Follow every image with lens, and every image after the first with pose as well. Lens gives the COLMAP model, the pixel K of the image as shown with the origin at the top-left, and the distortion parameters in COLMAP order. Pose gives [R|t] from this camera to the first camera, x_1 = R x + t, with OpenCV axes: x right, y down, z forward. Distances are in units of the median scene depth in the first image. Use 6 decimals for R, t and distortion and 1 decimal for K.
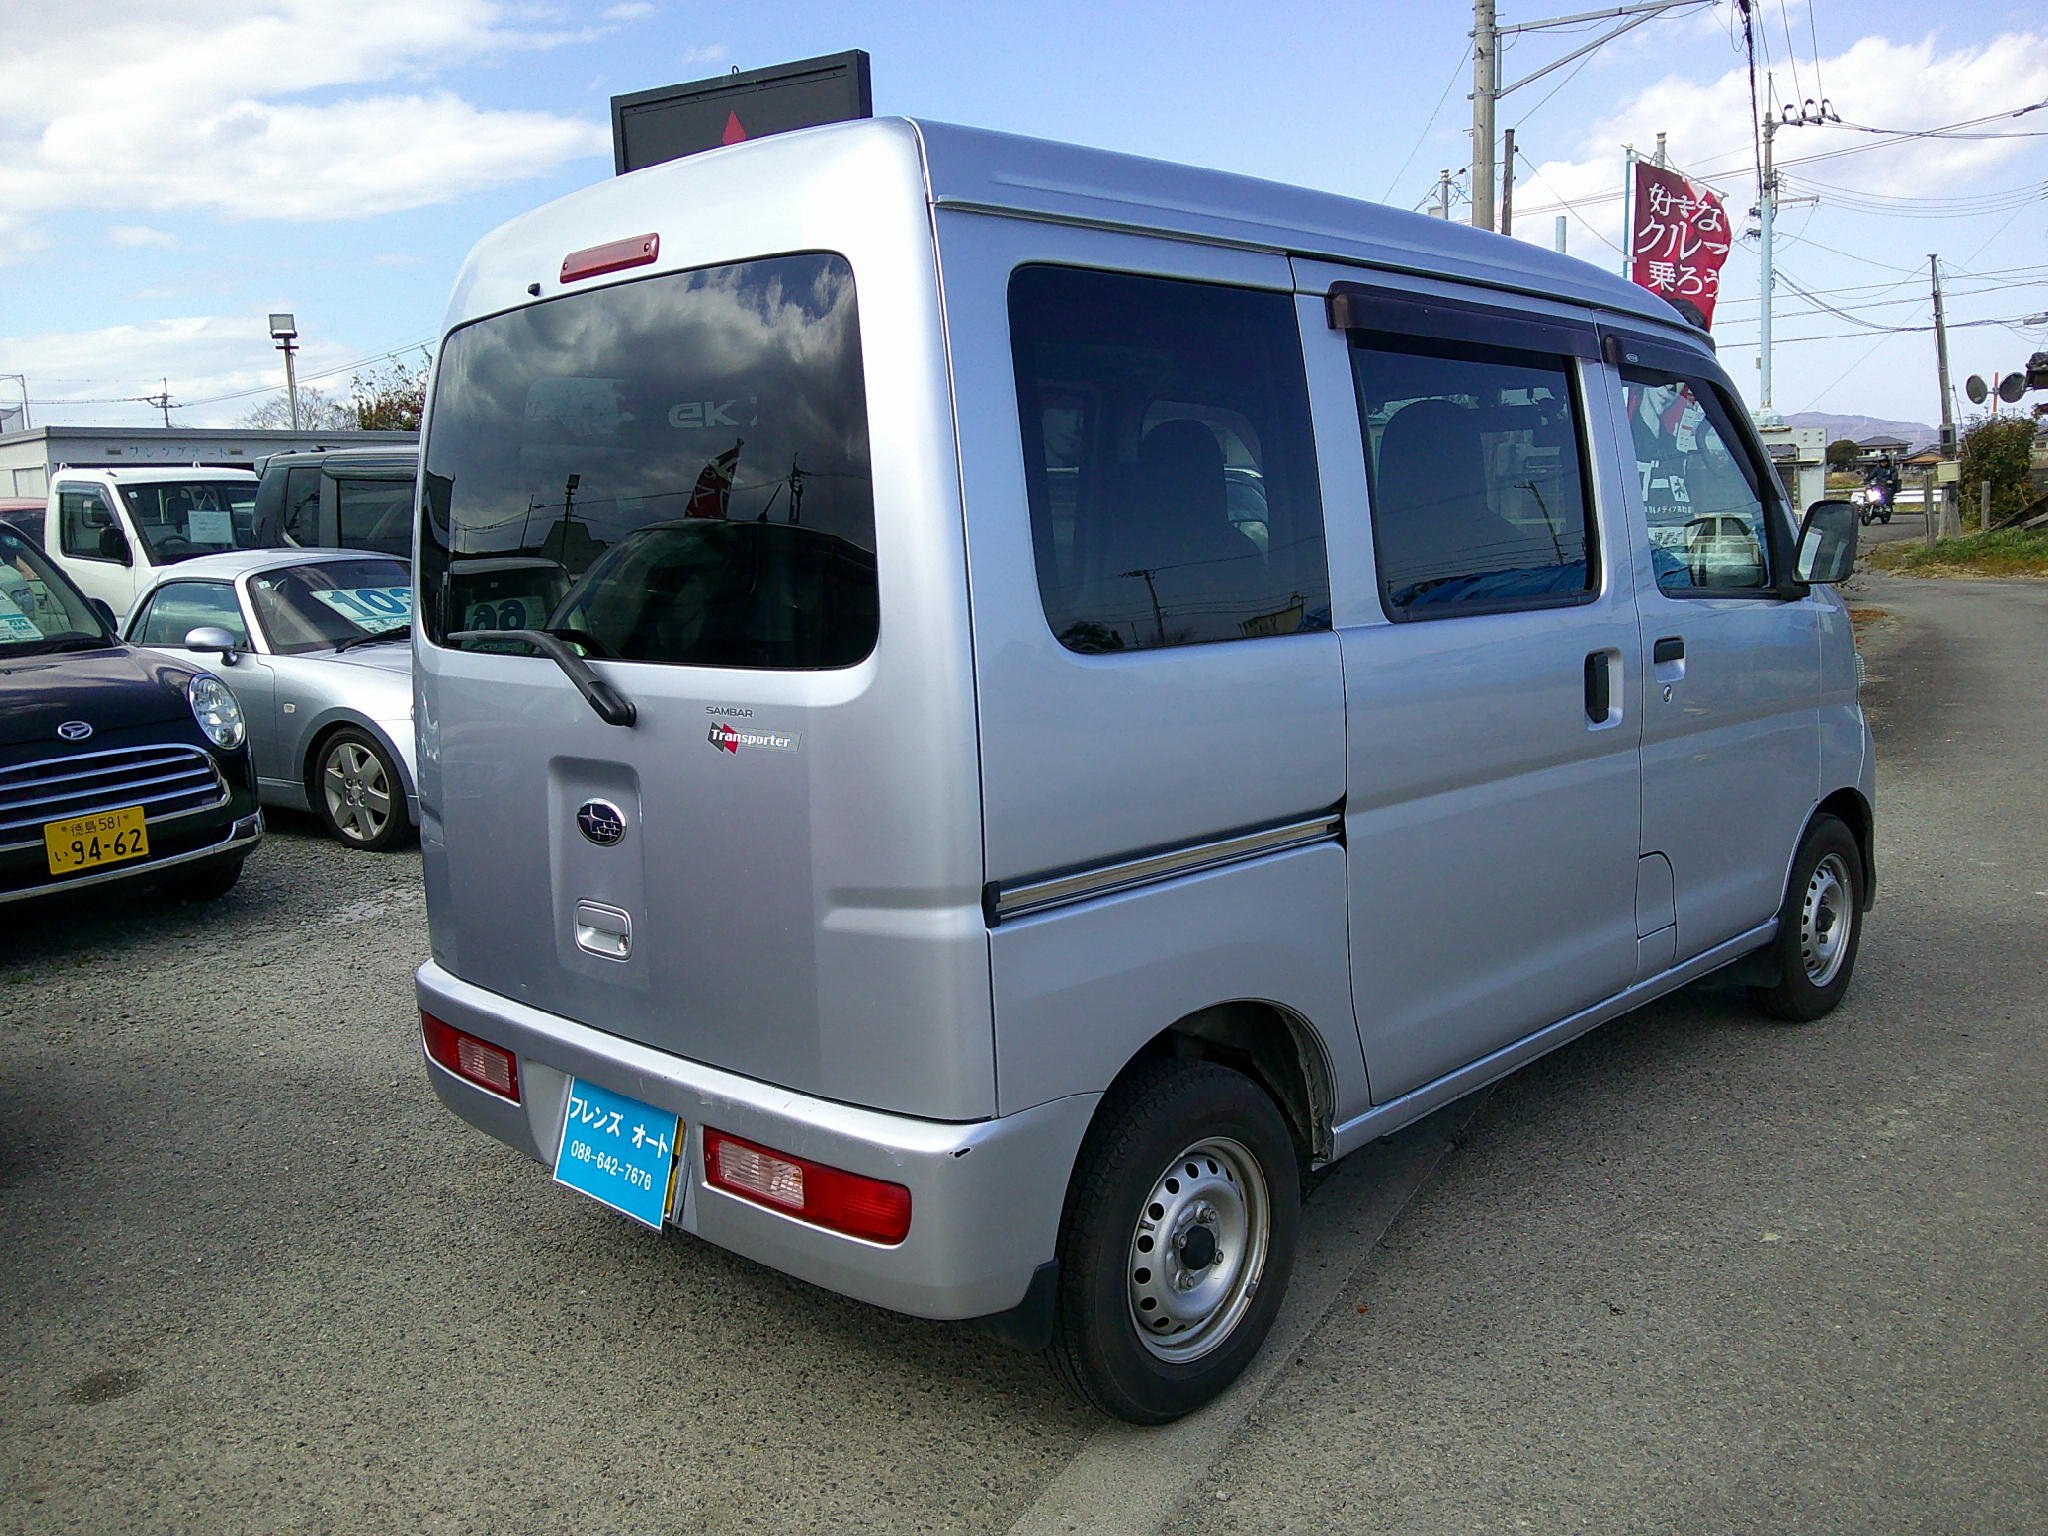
lens RADIAL K [[1688.2, 0, 1043.1], [0, 1688.2, 755.9], [0, 0, 1]] dist [0.105697, -0.251563]
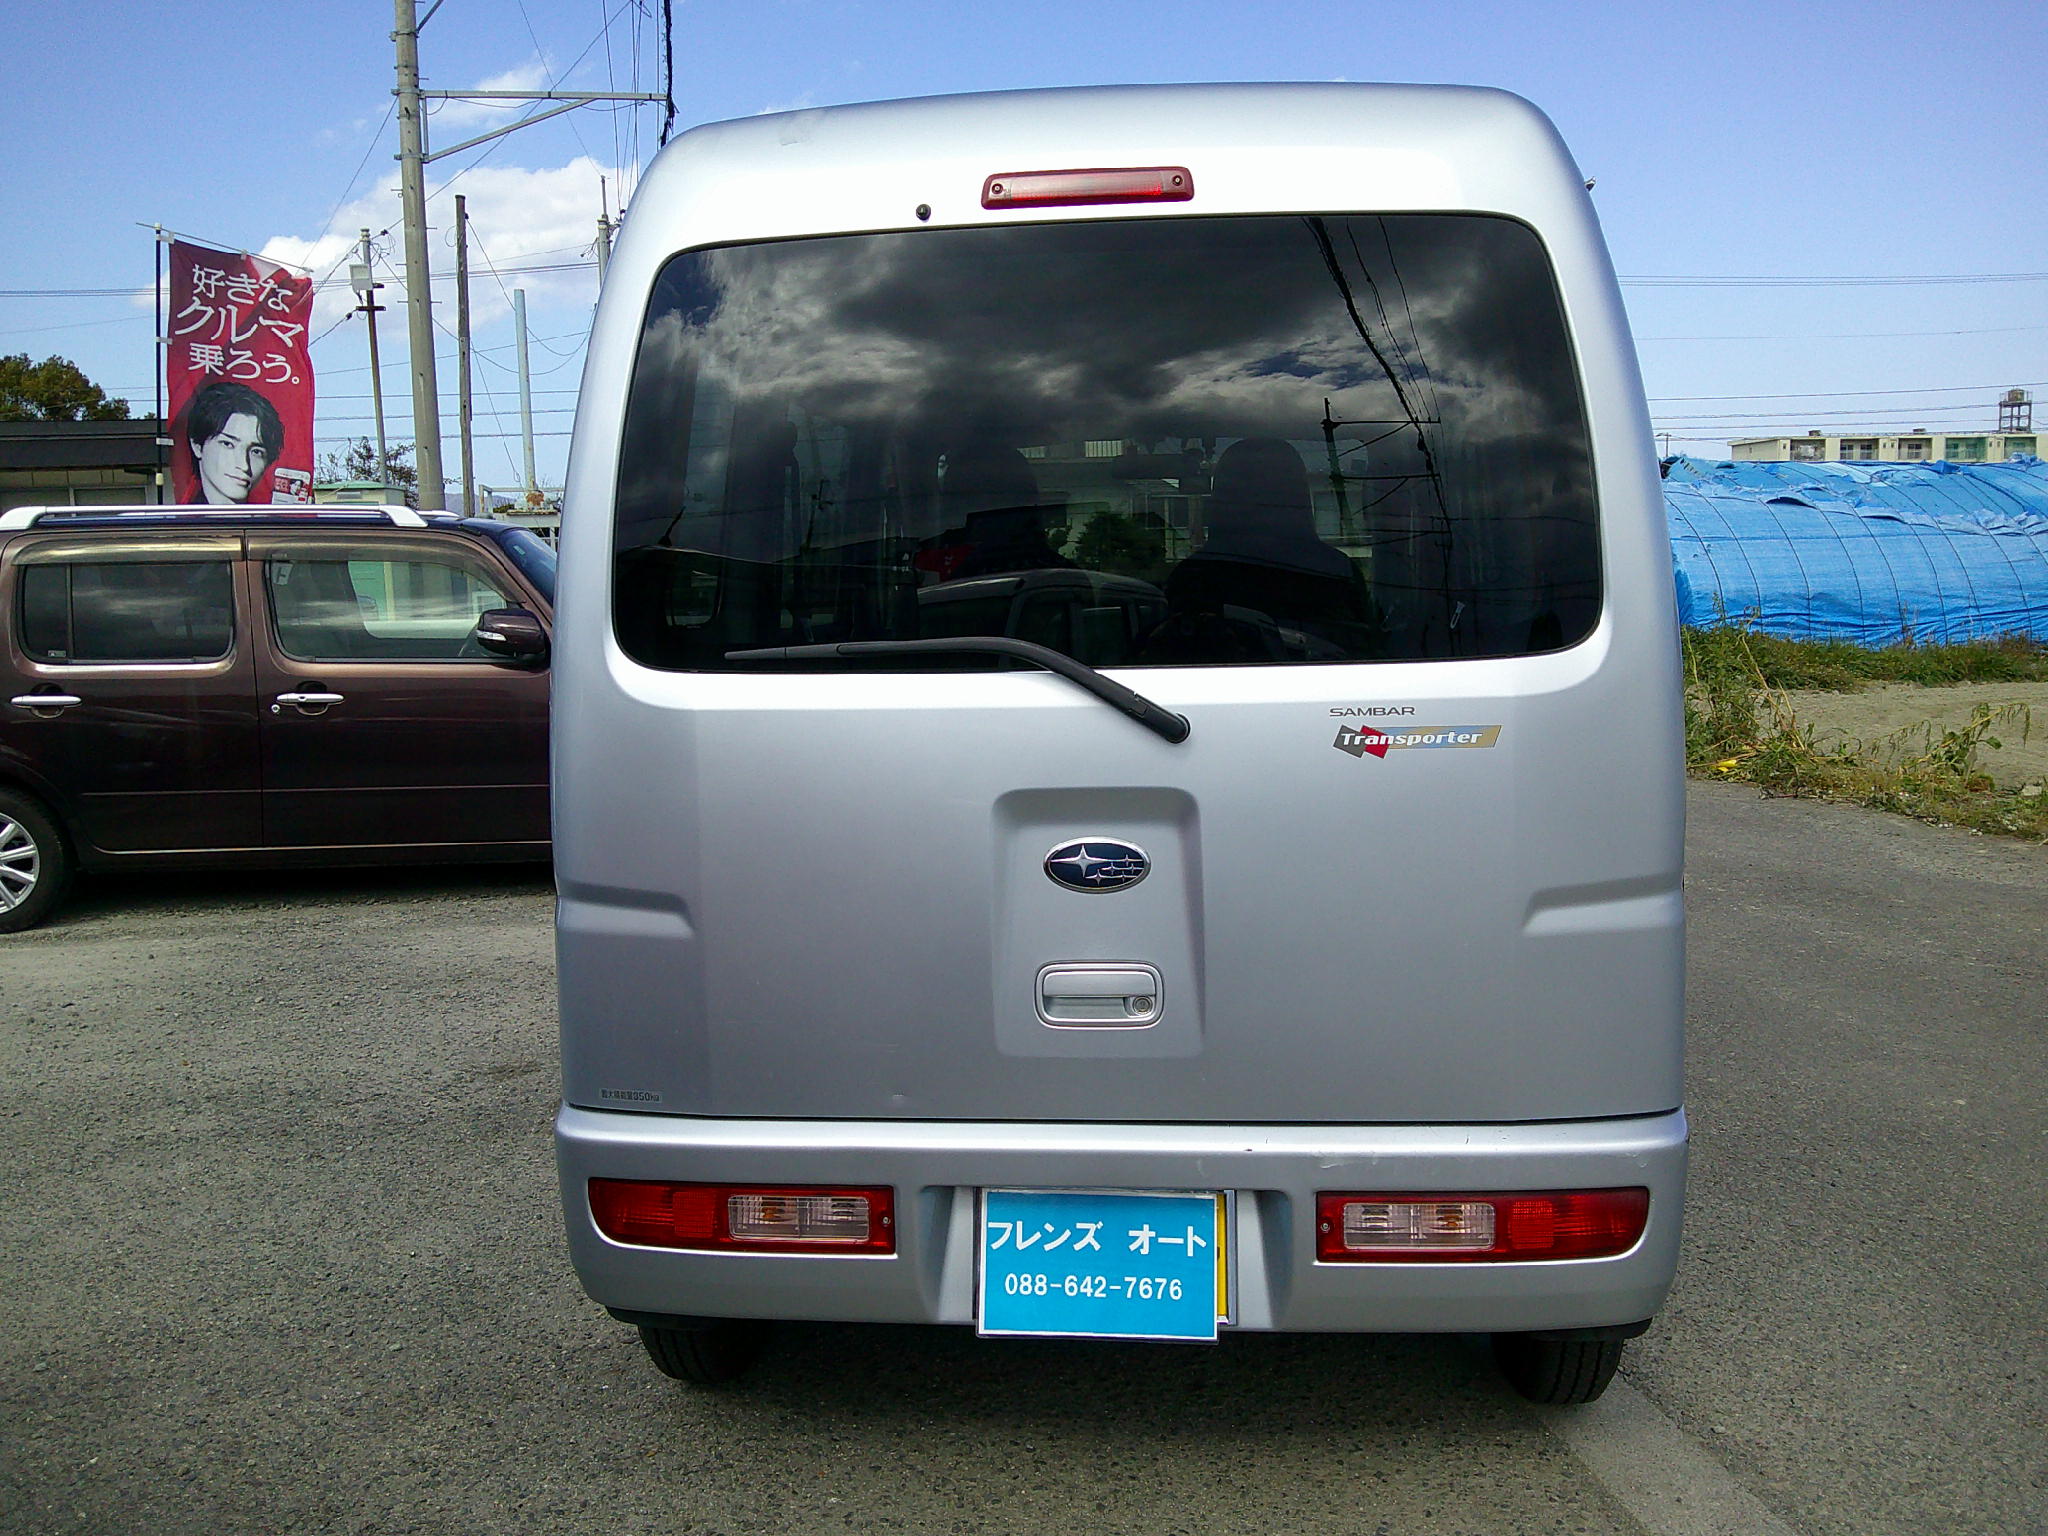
lens RADIAL K [[1688.2, 0, 1043.1], [0, 1688.2, 755.9], [0, 0, 1]] dist [0.105697, -0.251563]
pose [[0.776237, -0.052609, 0.628243, -0.784084], [0.082690, 0.996399, -0.018730, -0.000207], [-0.624995, 0.066488, 0.777792, 0.370262]]
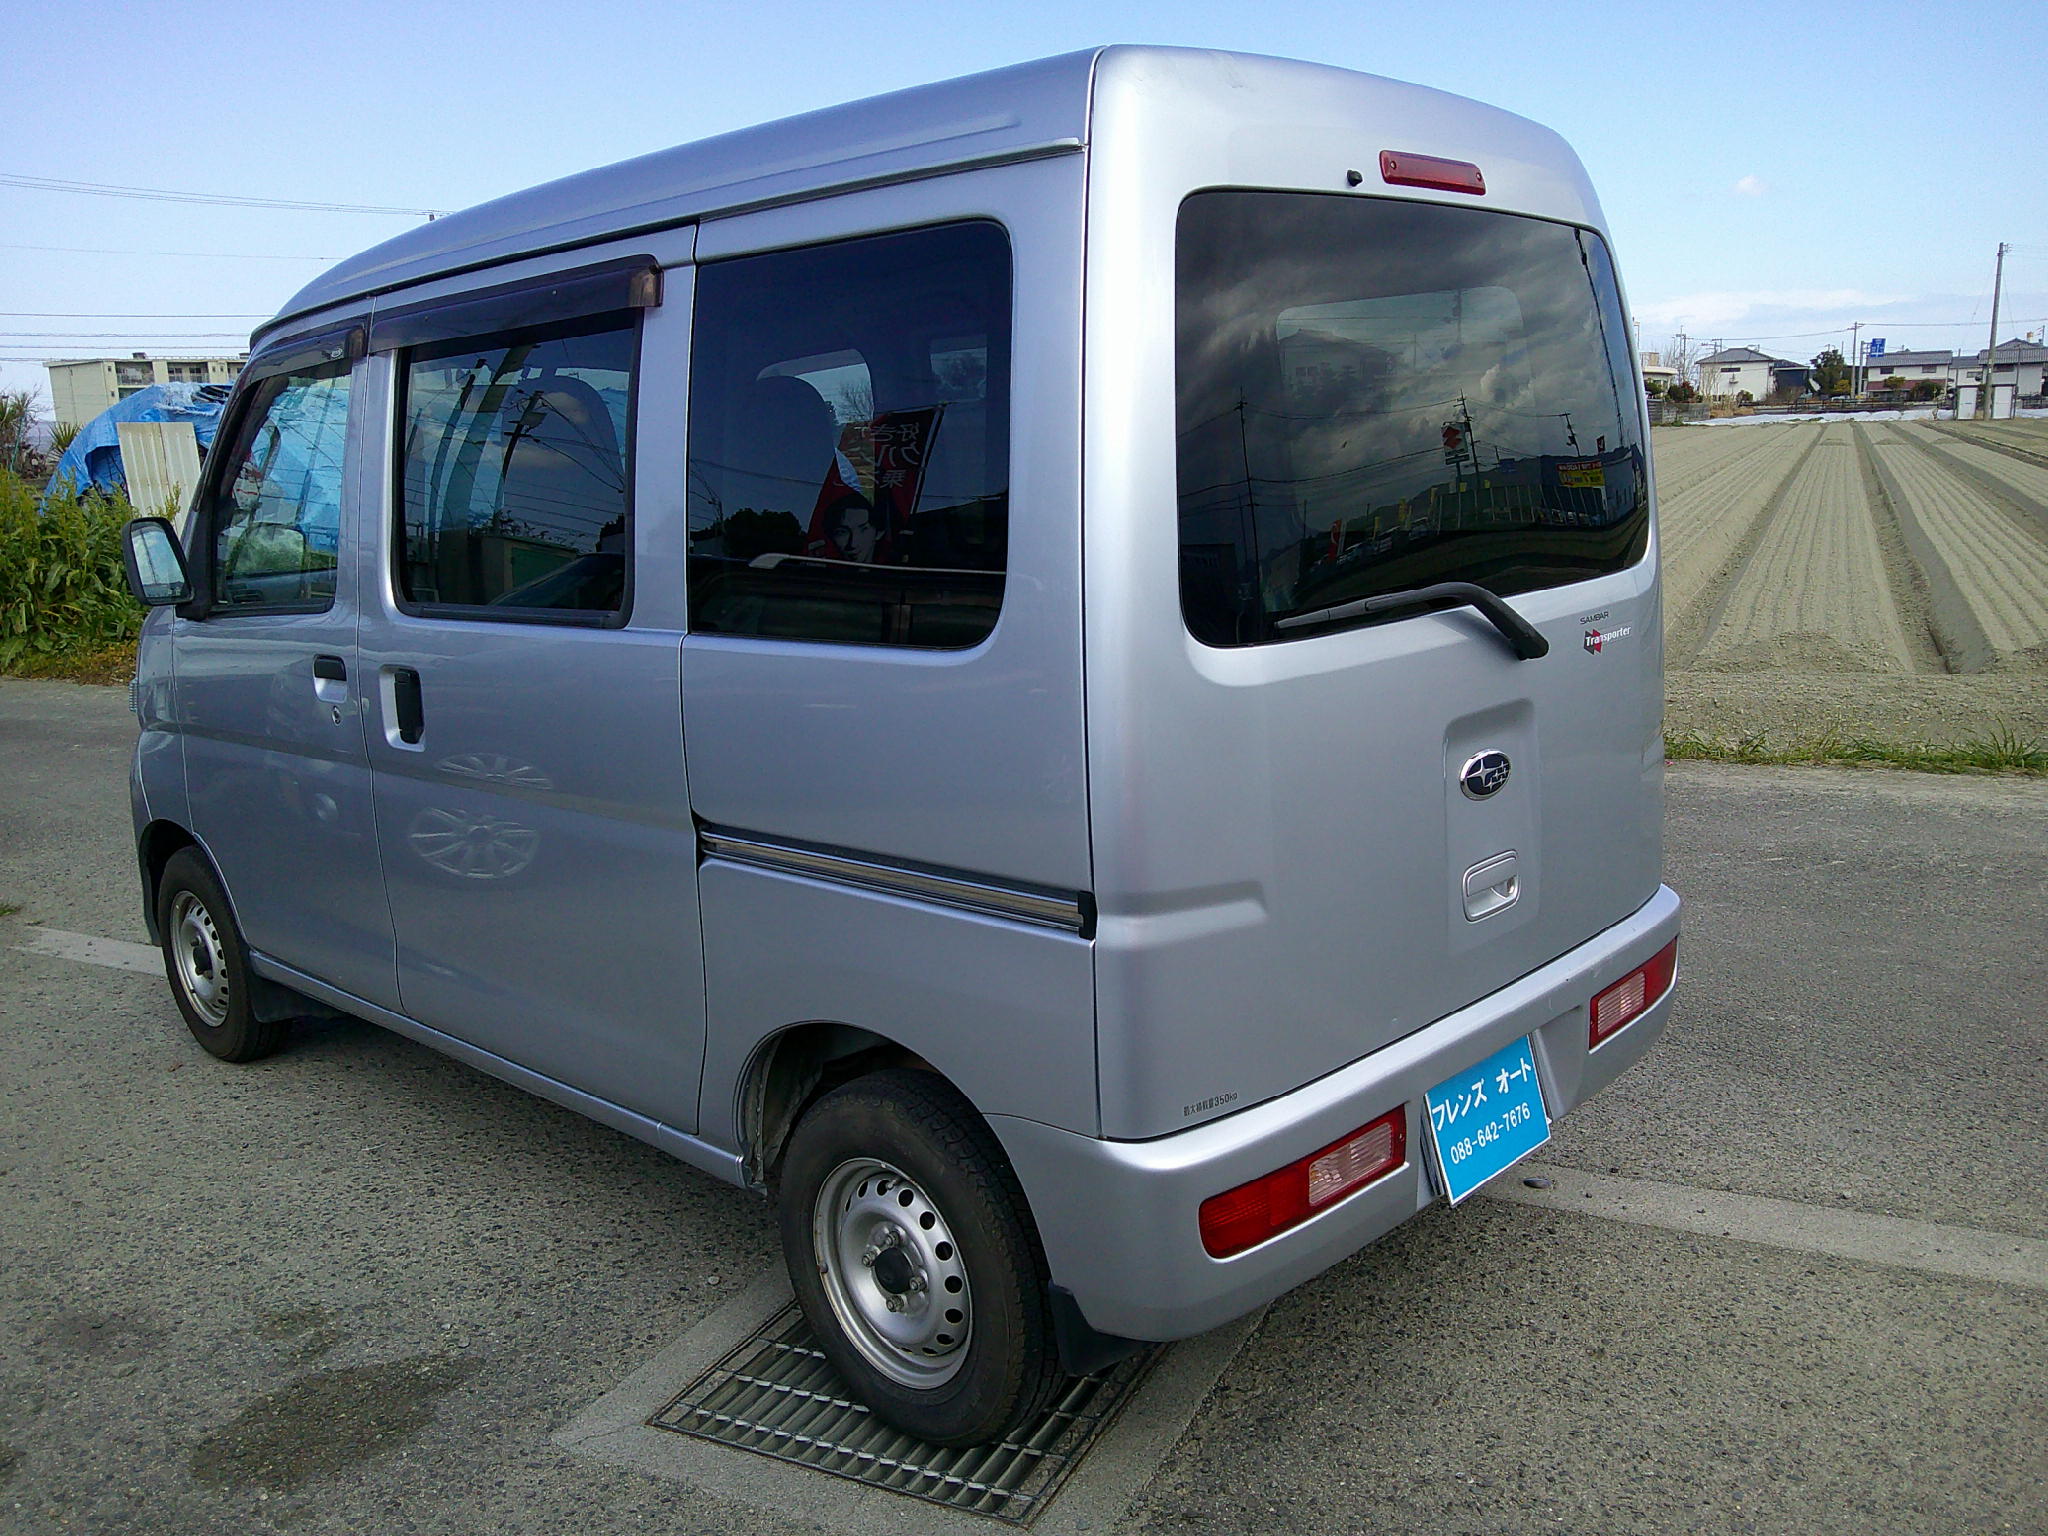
lens RADIAL K [[1688.2, 0, 1043.1], [0, 1688.2, 755.9], [0, 0, 1]] dist [0.105697, -0.251563]
pose [[-0.020735, -0.150955, 0.988323, -1.179214], [0.182592, 0.971338, 0.152191, -0.158629], [-0.982970, 0.183616, 0.007422, 1.220574]]
